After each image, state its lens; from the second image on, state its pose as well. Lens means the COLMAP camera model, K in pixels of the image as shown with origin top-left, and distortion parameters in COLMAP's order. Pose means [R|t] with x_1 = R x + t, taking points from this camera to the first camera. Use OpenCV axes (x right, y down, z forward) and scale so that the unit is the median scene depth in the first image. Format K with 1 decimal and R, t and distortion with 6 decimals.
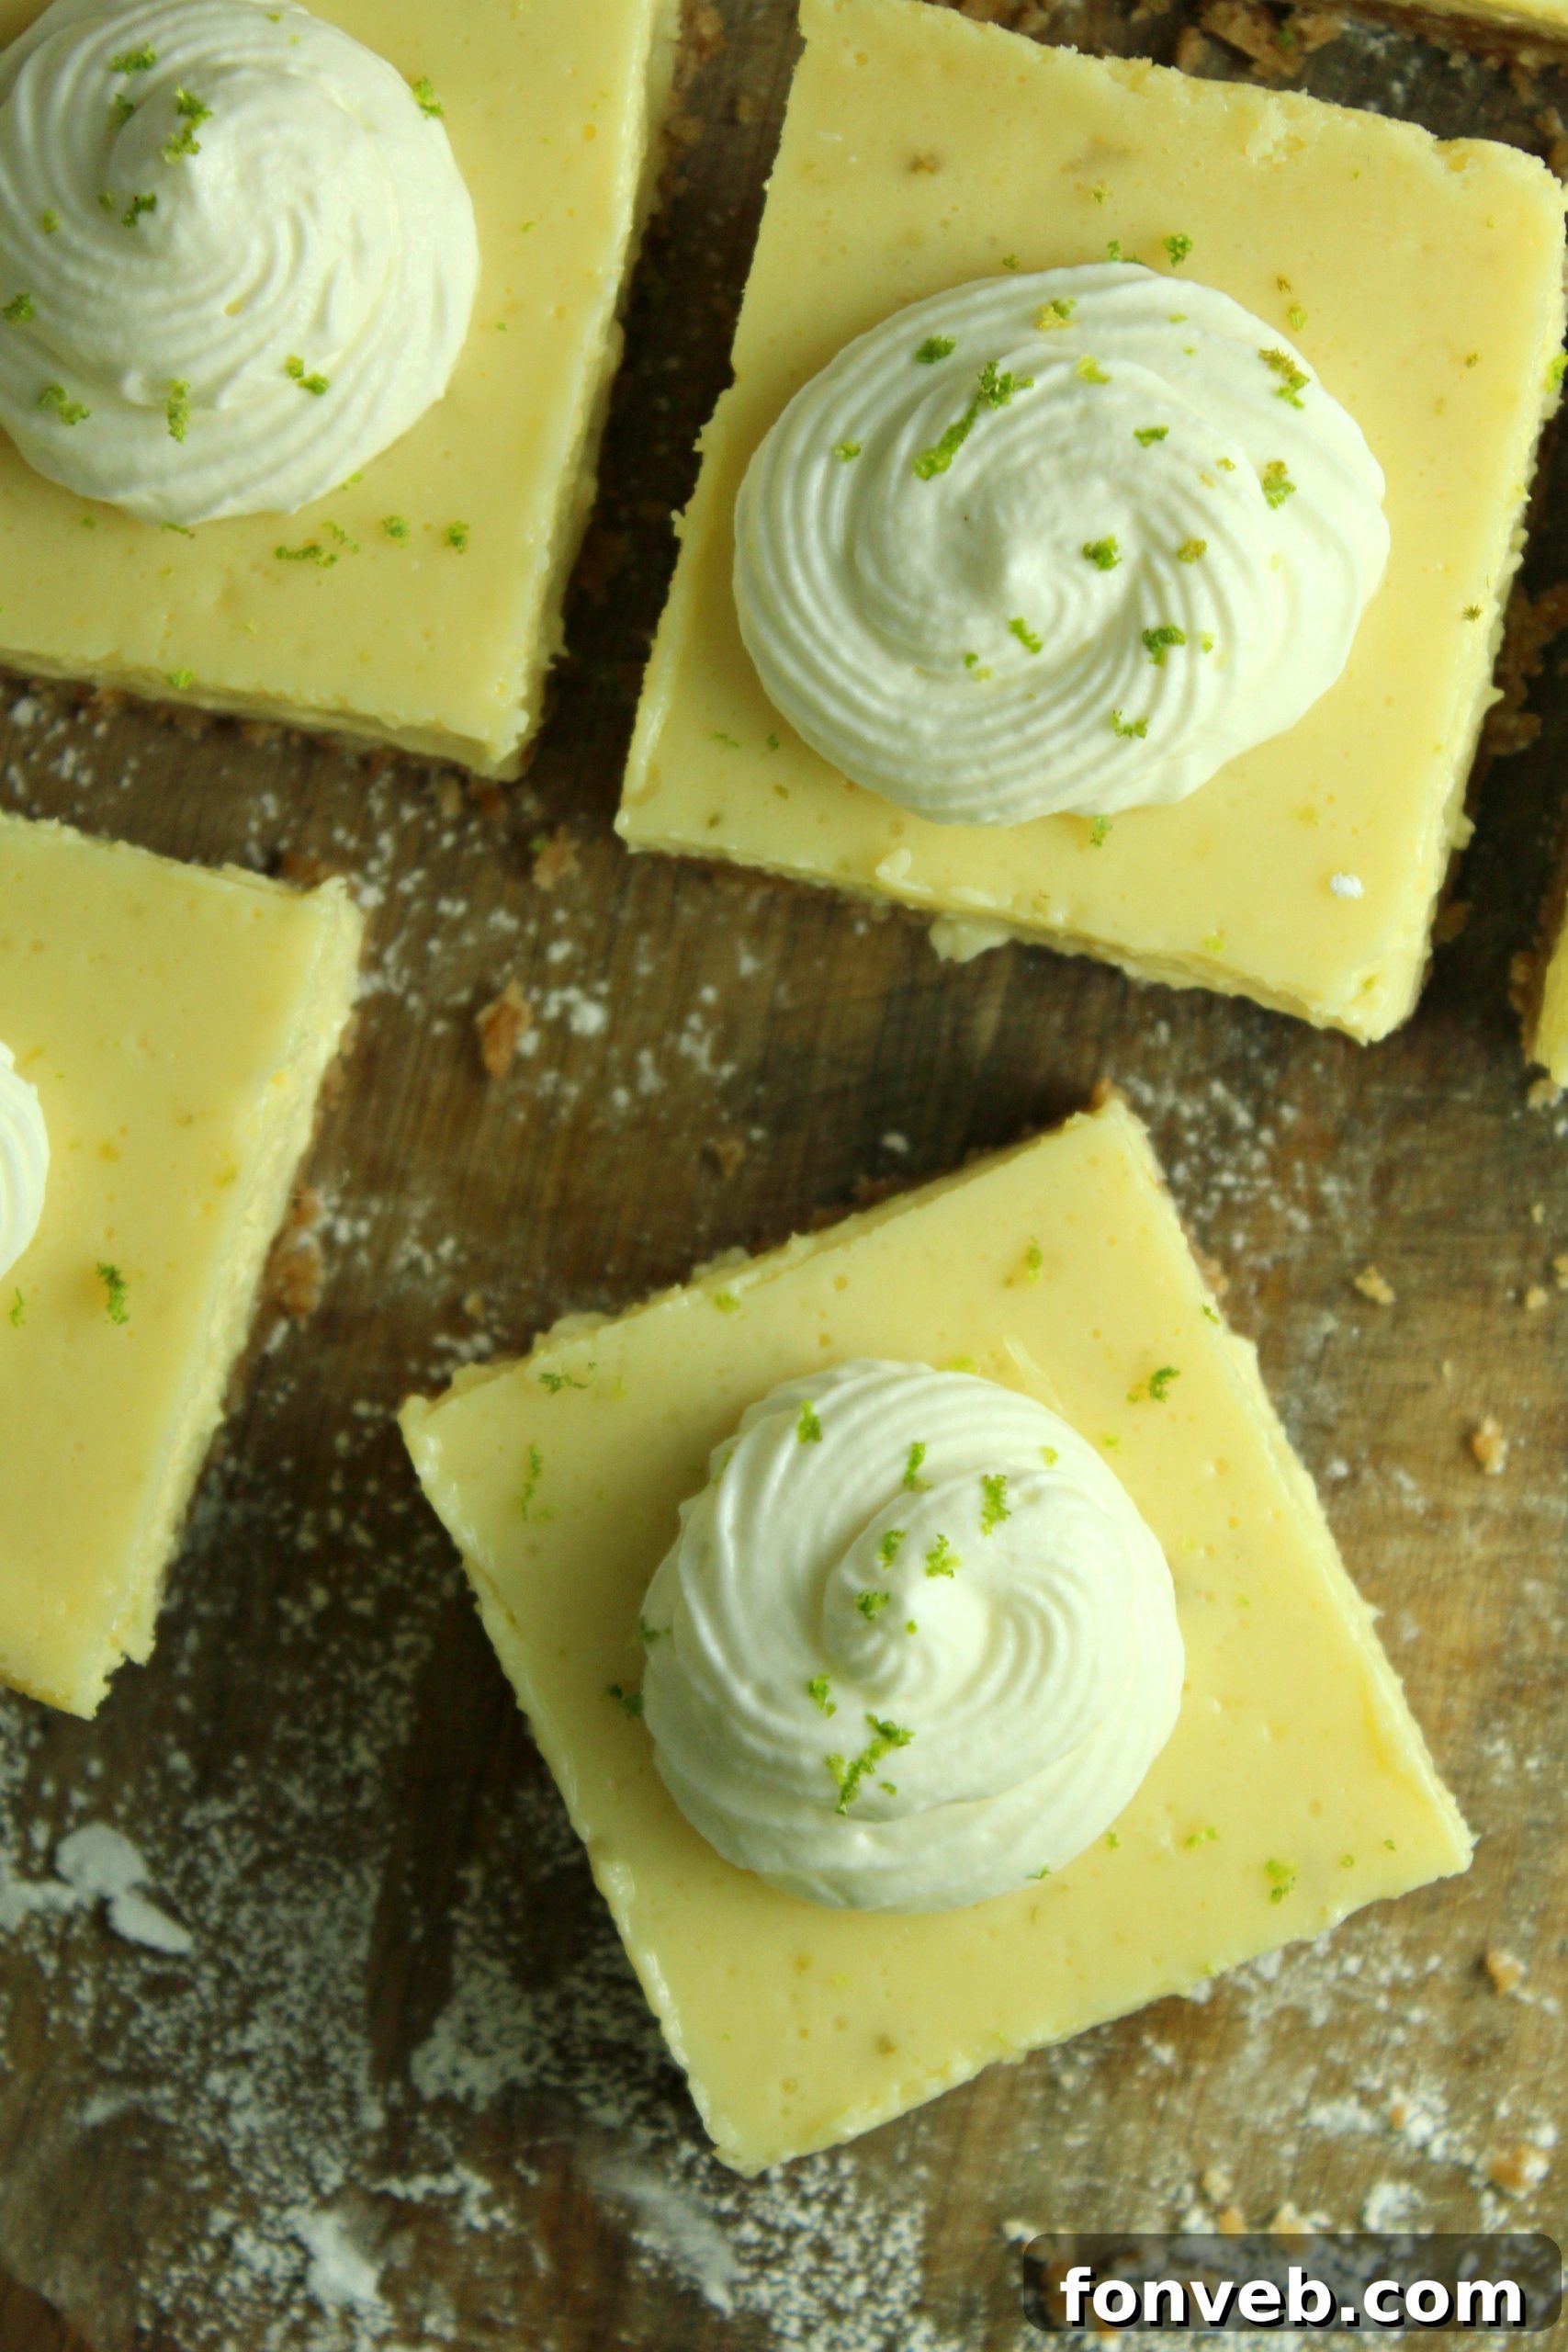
lens RADIAL K [[5446.9, 0, 783.3], [0, 5446.9, 1158.2], [0, 0, 1]] dist [0.076925, 0.000000]
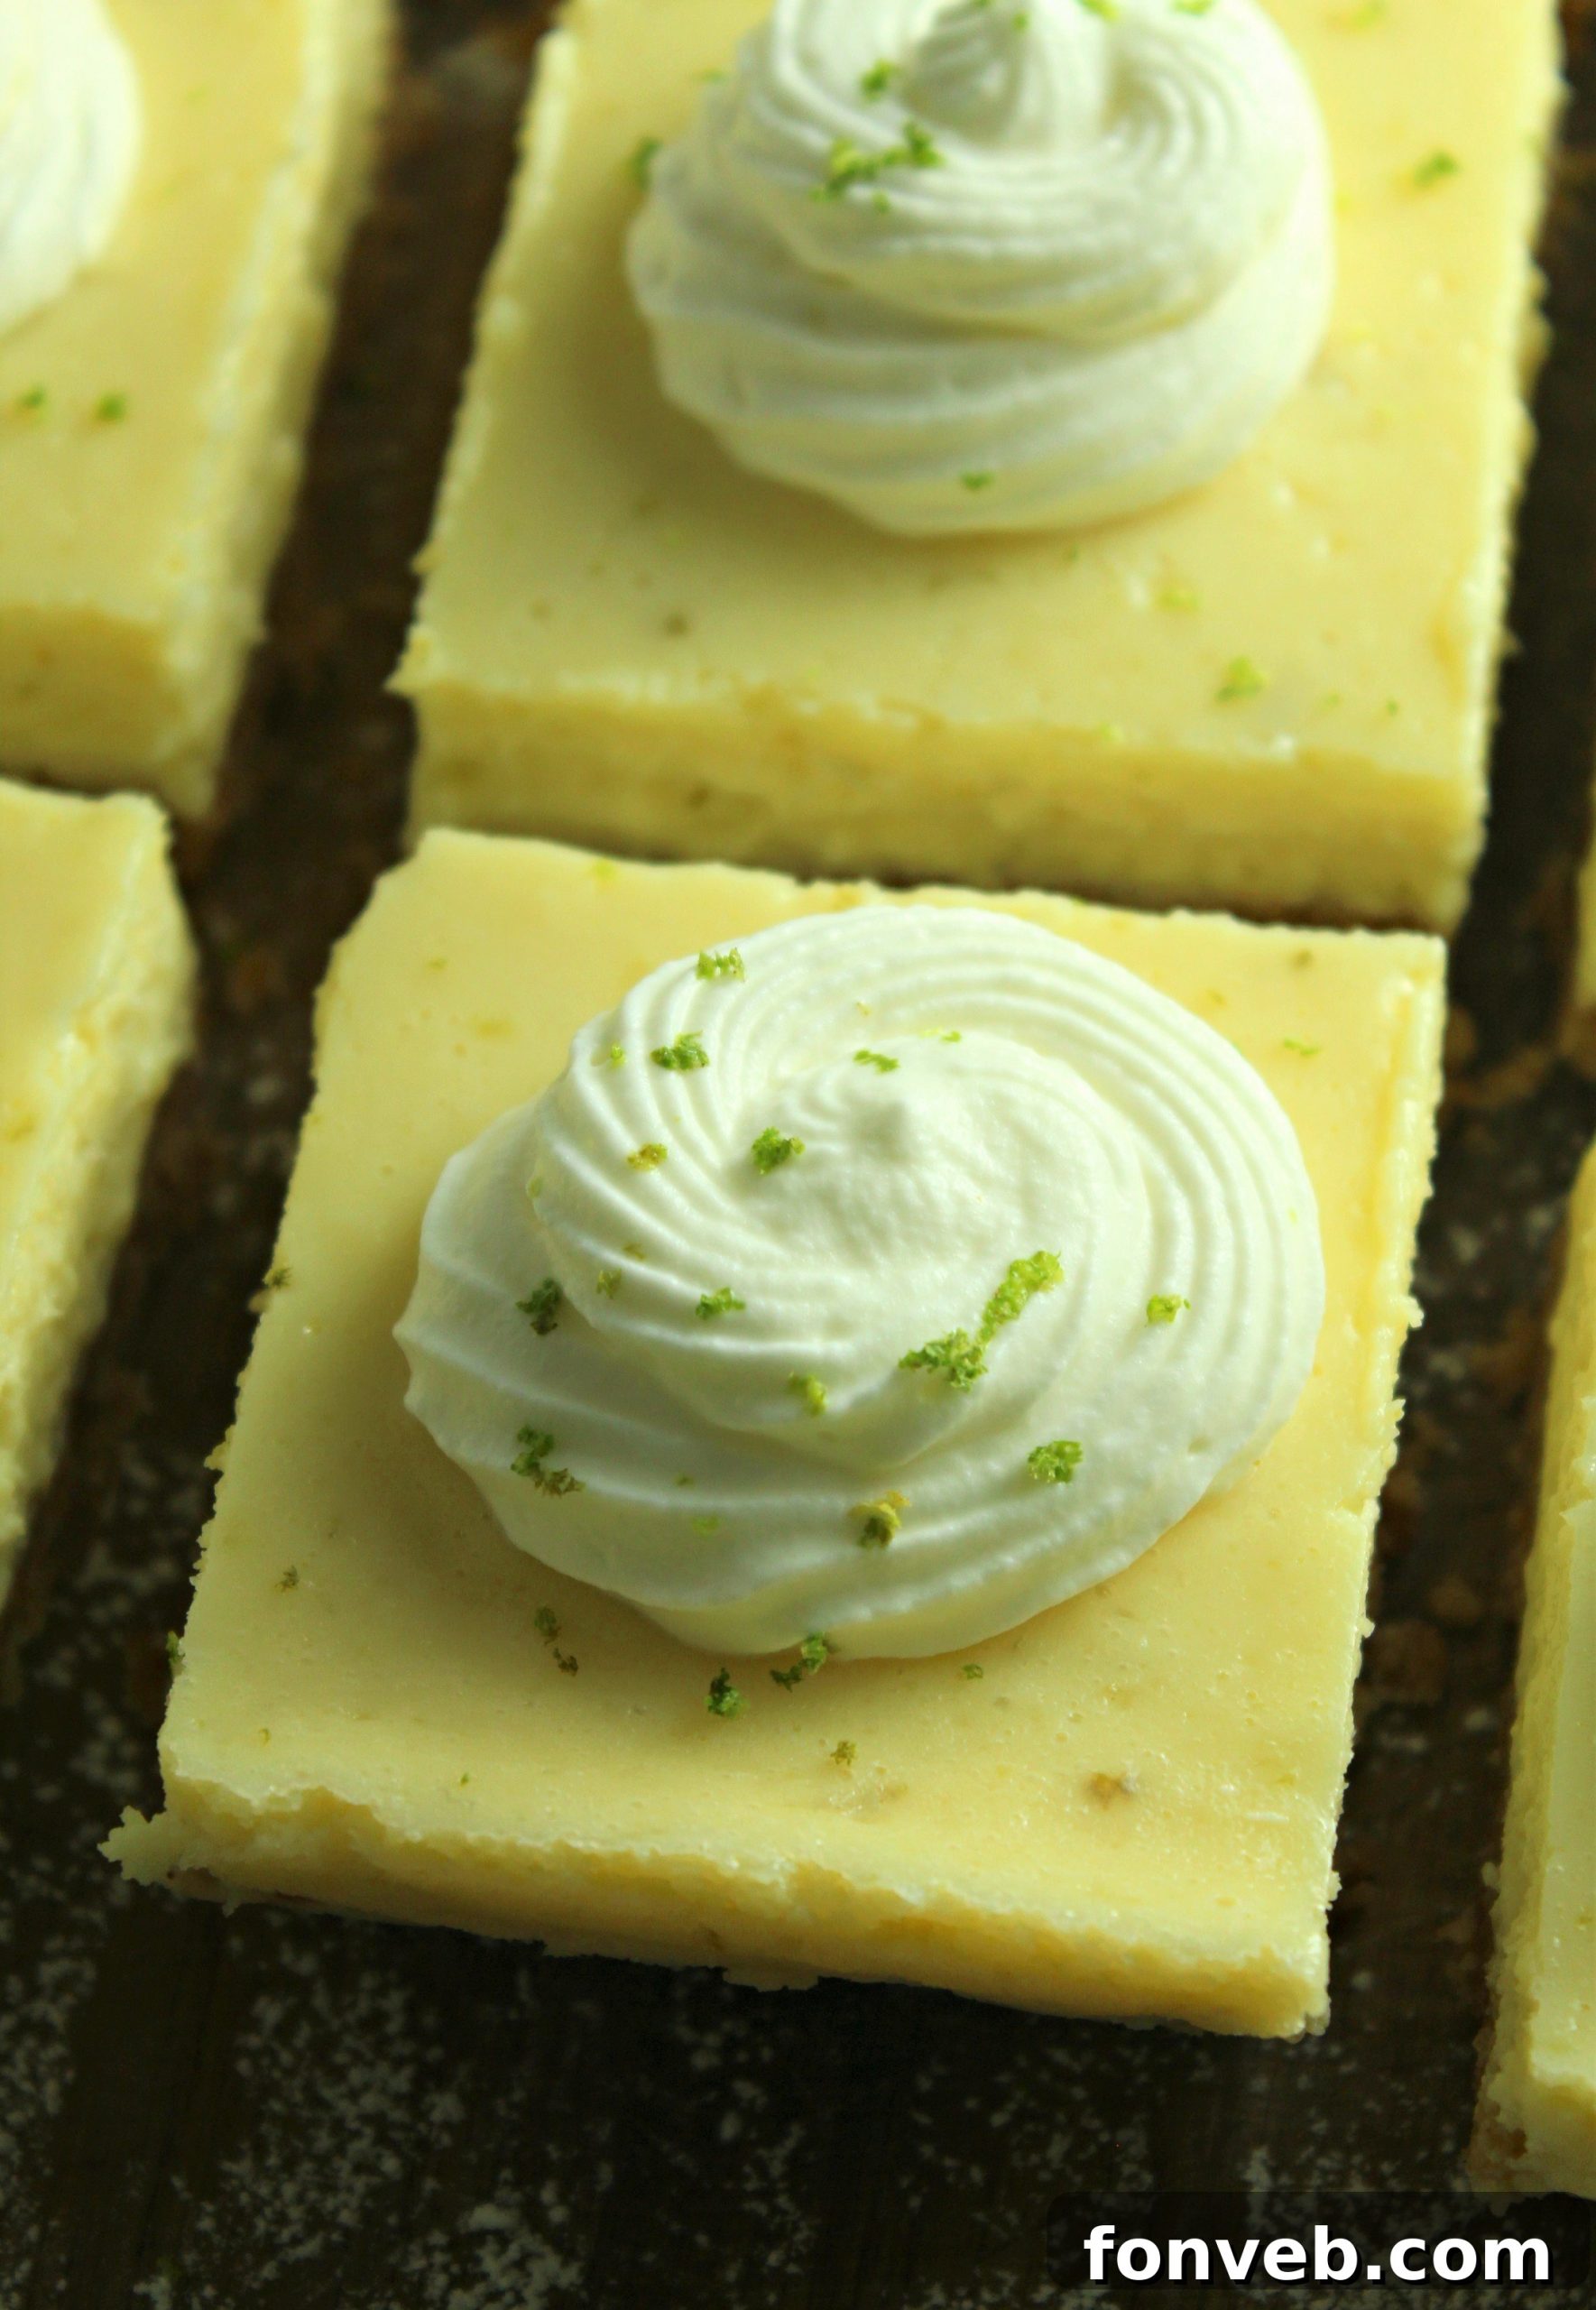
lens RADIAL K [[5559.8, 0, 808.3], [0, 5559.8, 1215.4], [0, 0, 1]] dist [0.056297, 0.000000]
pose [[0.997396, -0.045215, 0.056182, -0.010331], [0.067302, 0.863471, -0.499888, 0.362685], [-0.025910, 0.502368, 0.864266, 0.348900]]
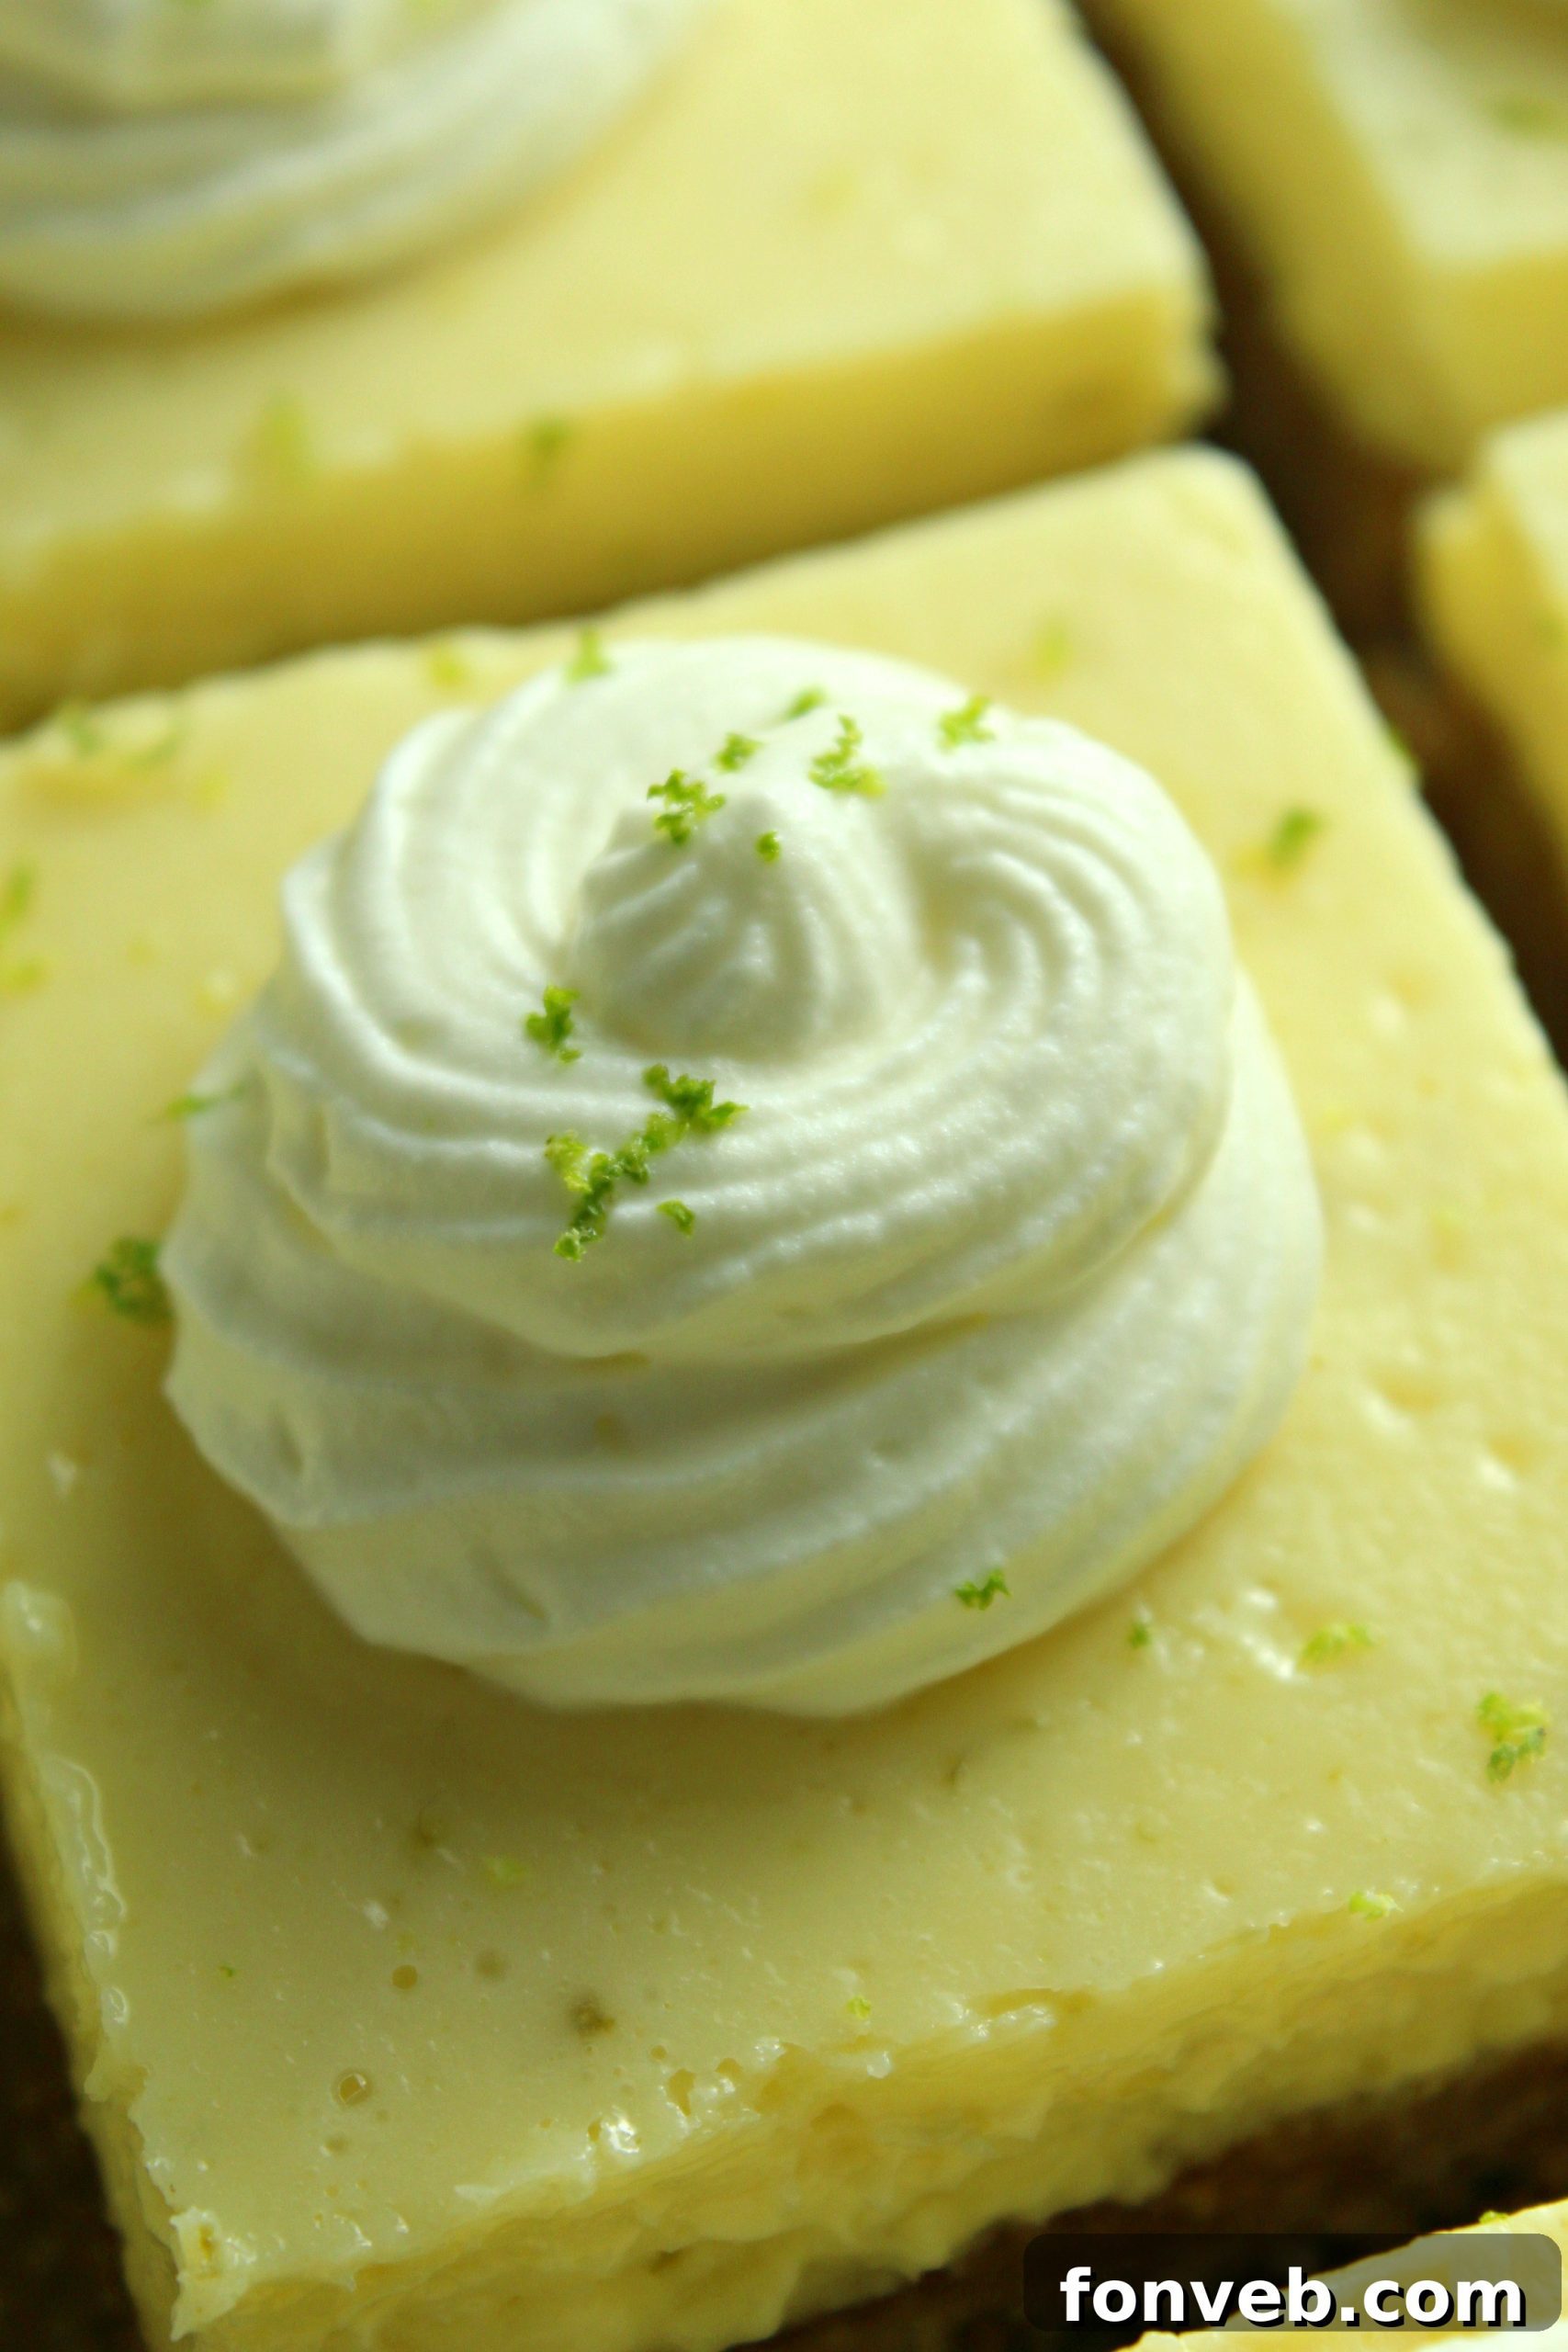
lens RADIAL K [[5296.8, 0, 786.8], [0, 5296.8, 1159.3], [0, 0, 1]] dist [0.024491, 0.000000]
pose [[0.852434, -0.391133, 0.346945, -0.082361], [0.520375, 0.699002, -0.490516, 0.091030], [-0.050658, 0.598674, 0.799389, 0.581173]]
